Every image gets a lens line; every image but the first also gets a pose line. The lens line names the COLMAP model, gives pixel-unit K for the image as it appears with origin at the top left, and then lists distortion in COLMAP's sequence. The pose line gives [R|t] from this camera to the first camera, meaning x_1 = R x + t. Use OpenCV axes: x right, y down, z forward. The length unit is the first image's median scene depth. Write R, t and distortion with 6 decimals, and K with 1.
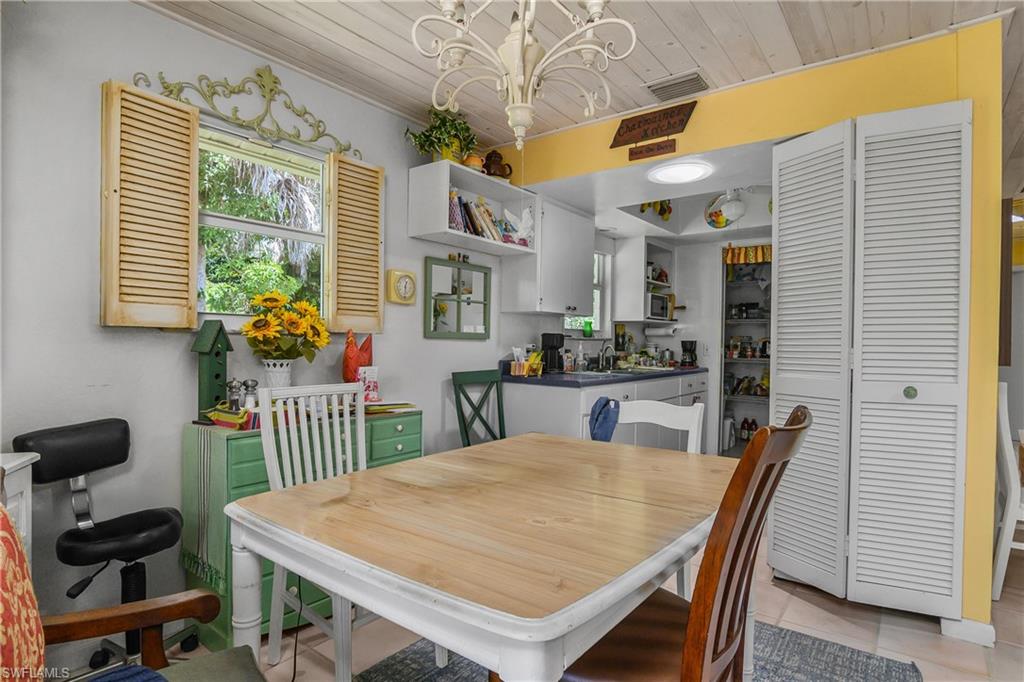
lens RADIAL K [[548.2, 0, 510.1], [0, 548.2, 343.7], [0, 0, 1]] dist [0.001104, 0.000205]
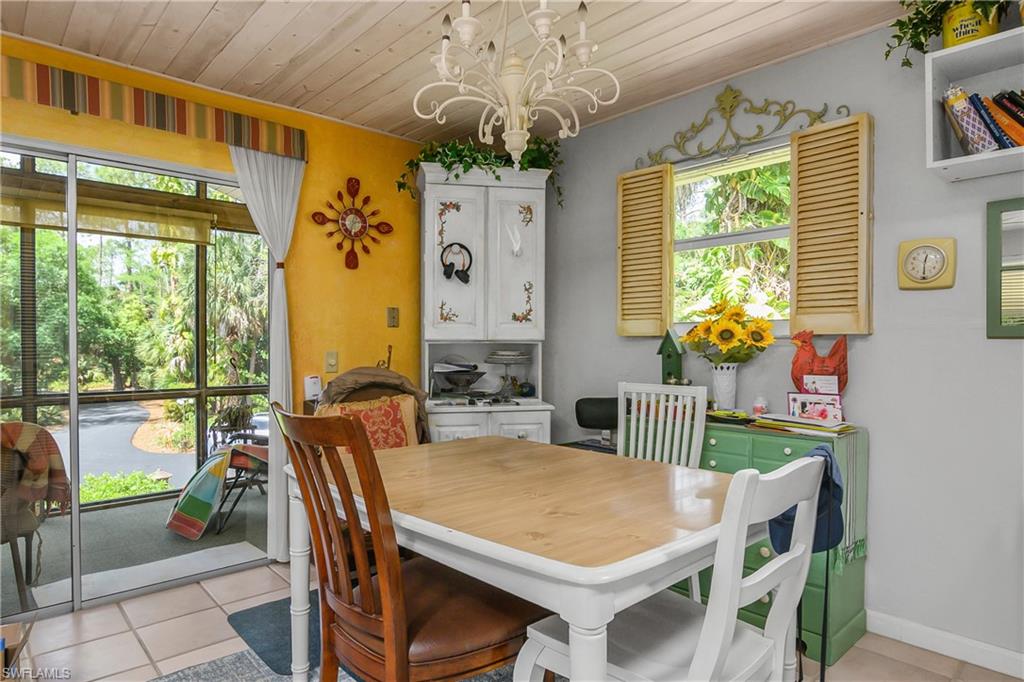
lens RADIAL K [[591.3, 0, 515.8], [0, 591.3, 342.0], [0, 0, 1]] dist [0.001034, 0.000252]
pose [[-0.161637, -0.012495, -0.986771, 0.412781], [-0.012450, 0.999866, -0.010622, 0.003490], [0.986772, 0.010569, -0.161771, 0.432191]]
